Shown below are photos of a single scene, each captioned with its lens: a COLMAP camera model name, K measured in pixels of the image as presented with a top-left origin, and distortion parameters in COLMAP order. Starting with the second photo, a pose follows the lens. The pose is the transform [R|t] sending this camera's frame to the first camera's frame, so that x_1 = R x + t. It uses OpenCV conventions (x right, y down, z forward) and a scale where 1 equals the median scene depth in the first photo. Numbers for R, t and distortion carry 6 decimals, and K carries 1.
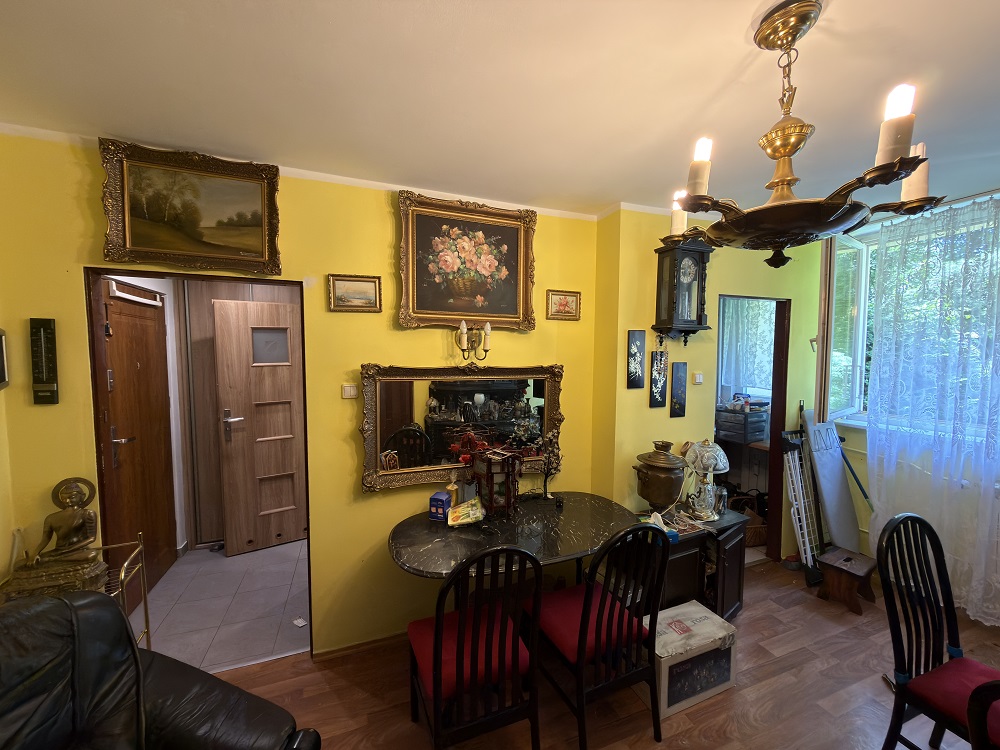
lens RADIAL K [[397.5, 0, 501.8], [0, 397.5, 378.0], [0, 0, 1]] dist [0.000959, 0.000040]
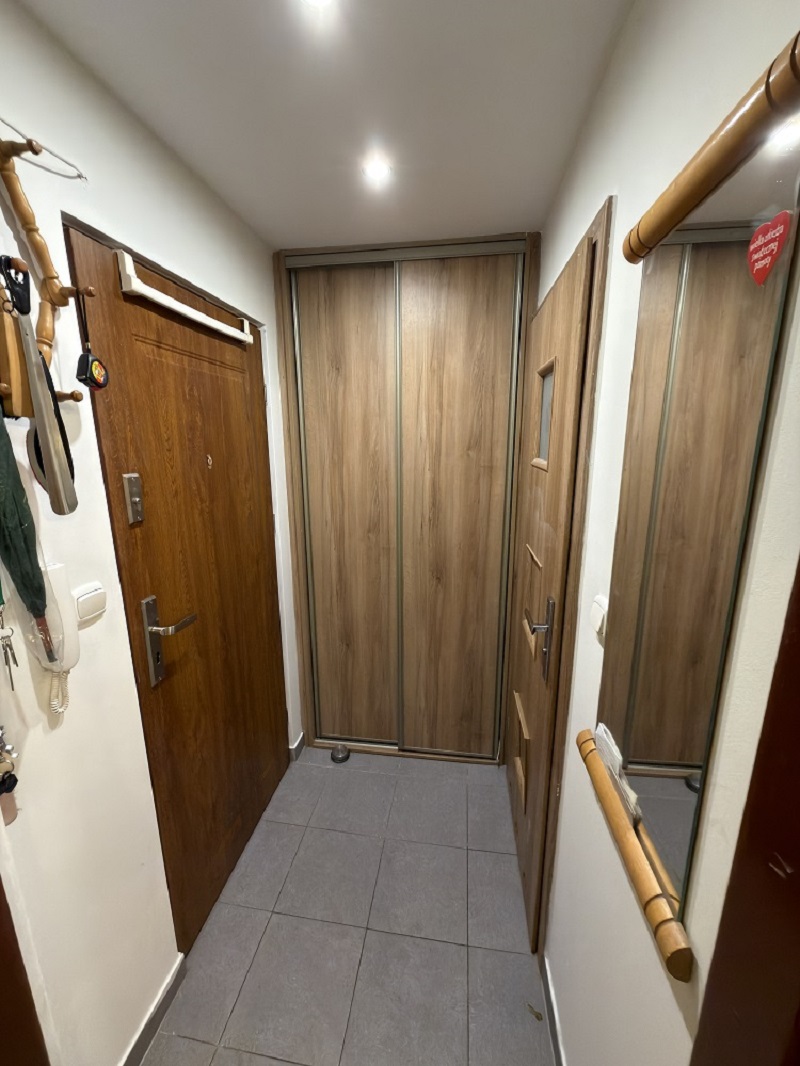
lens RADIAL K [[425.7, 0, 397.8], [0, 425.7, 533.3], [0, 0, 1]] dist [-0.000439, 0.000661]
pose [[0.876014, 0.103466, -0.471056, -0.410504], [-0.024583, 0.985027, 0.170641, -0.036376], [0.481658, -0.137904, 0.865441, 0.587515]]
